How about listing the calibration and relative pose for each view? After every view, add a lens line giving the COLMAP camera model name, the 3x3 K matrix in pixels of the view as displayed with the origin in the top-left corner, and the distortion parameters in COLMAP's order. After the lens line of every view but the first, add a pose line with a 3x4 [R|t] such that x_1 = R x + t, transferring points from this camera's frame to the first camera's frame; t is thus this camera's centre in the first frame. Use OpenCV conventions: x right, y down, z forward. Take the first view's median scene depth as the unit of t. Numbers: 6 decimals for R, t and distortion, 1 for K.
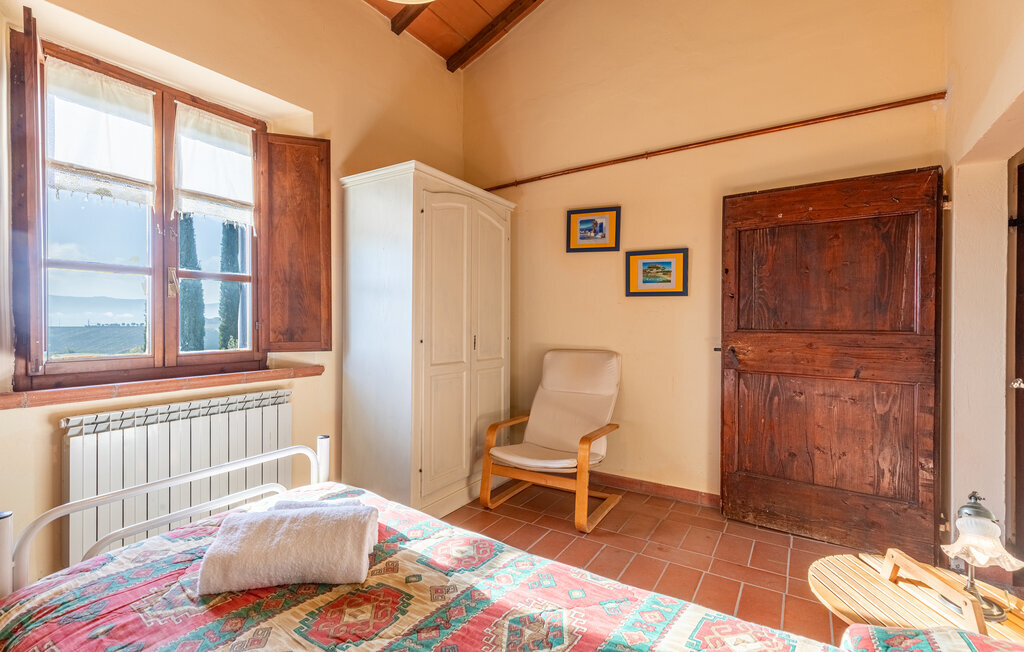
lens RADIAL K [[466.1, 0, 502.2], [0, 466.1, 322.2], [0, 0, 1]] dist [0.010213, -0.002612]
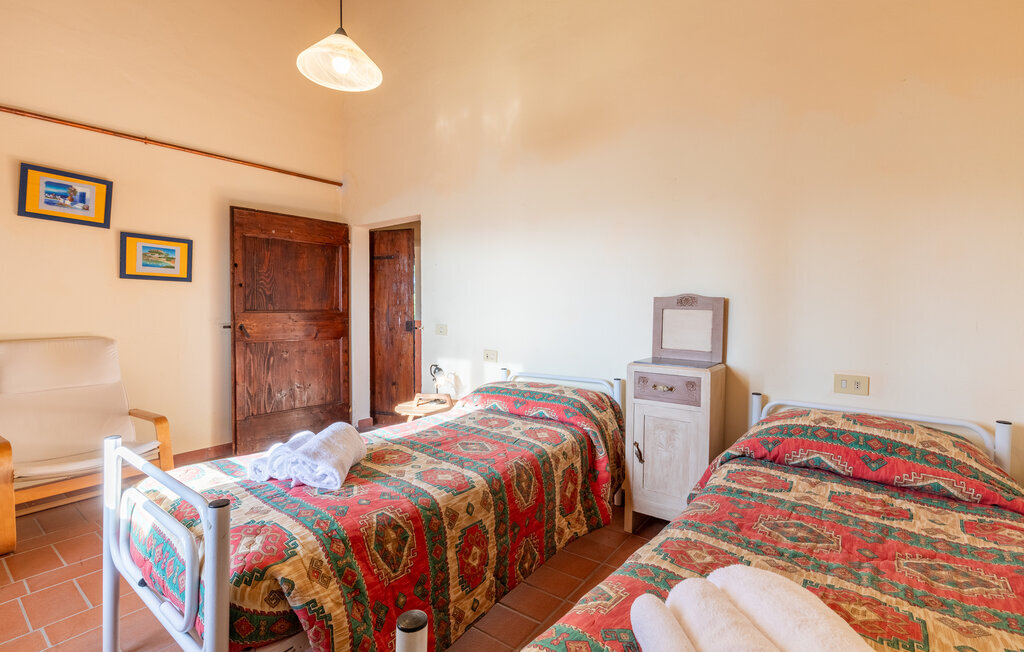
lens RADIAL K [[466.1, 0, 518.1], [0, 466.1, 322.6], [0, 0, 1]] dist [0.010213, -0.002612]
pose [[0.045918, -0.019888, 0.998747, -0.697135], [0.019364, 0.999632, 0.019015, 0.035170], [-0.998758, 0.018466, 0.046286, 0.152795]]
